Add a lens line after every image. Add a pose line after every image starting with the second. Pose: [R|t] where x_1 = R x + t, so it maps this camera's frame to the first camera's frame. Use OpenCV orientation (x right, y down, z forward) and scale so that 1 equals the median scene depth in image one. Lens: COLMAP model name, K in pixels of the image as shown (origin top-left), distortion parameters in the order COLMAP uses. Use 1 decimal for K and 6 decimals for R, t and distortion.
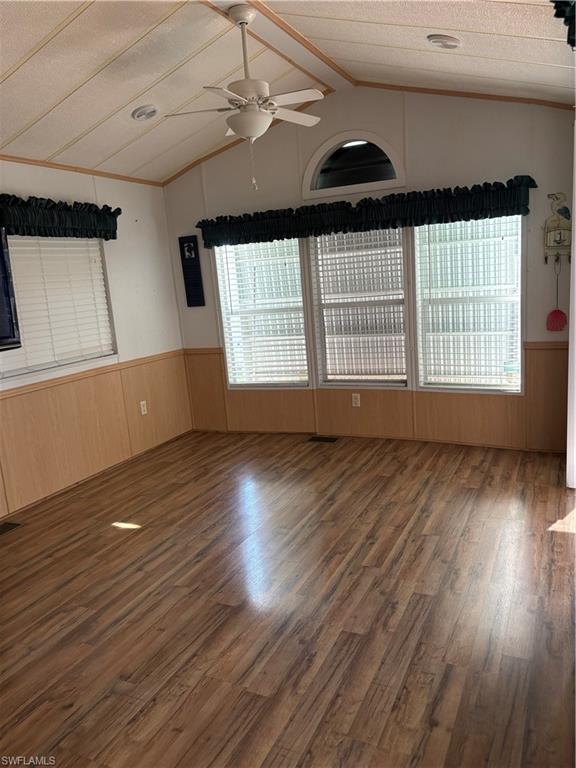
lens RADIAL K [[588.4, 0, 292.2], [0, 588.4, 389.7], [0, 0, 1]] dist [0.020236, -0.061356]
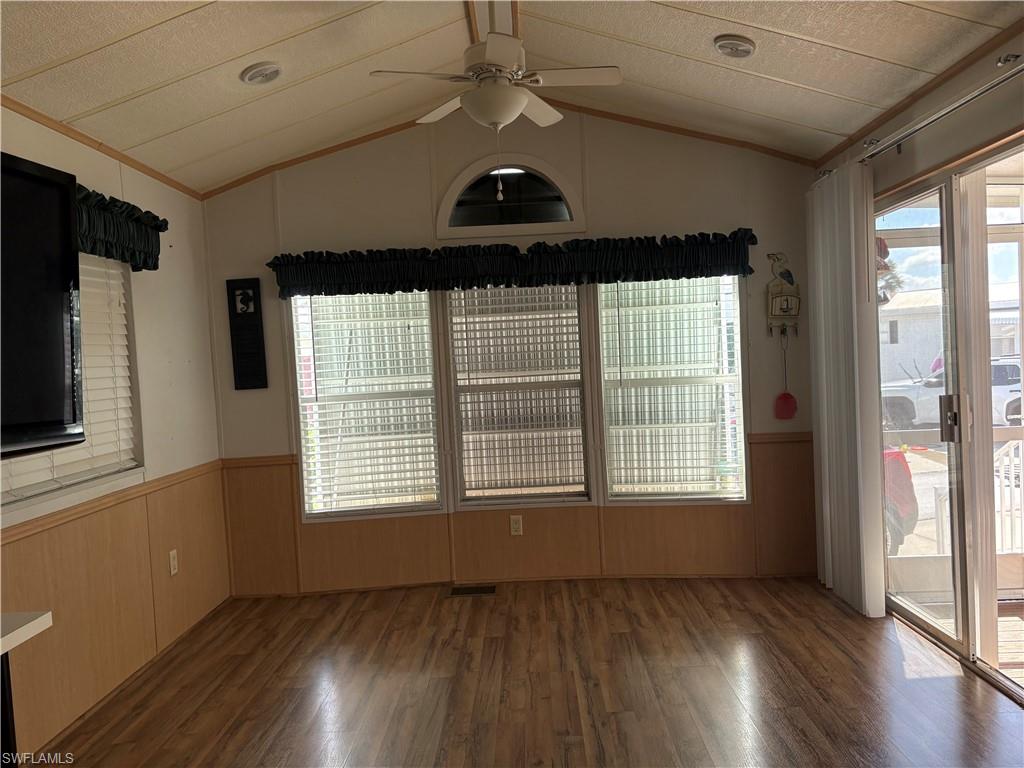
lens RADIAL K [[784.6, 0, 515.1], [0, 784.6, 373.1], [0, 0, 1]] dist [0.020236, -0.061356]
pose [[0.907951, 0.020755, 0.418562, -0.293959], [0.059489, 0.982275, -0.177753, 0.006047], [-0.414832, 0.186291, 0.890623, 0.167506]]
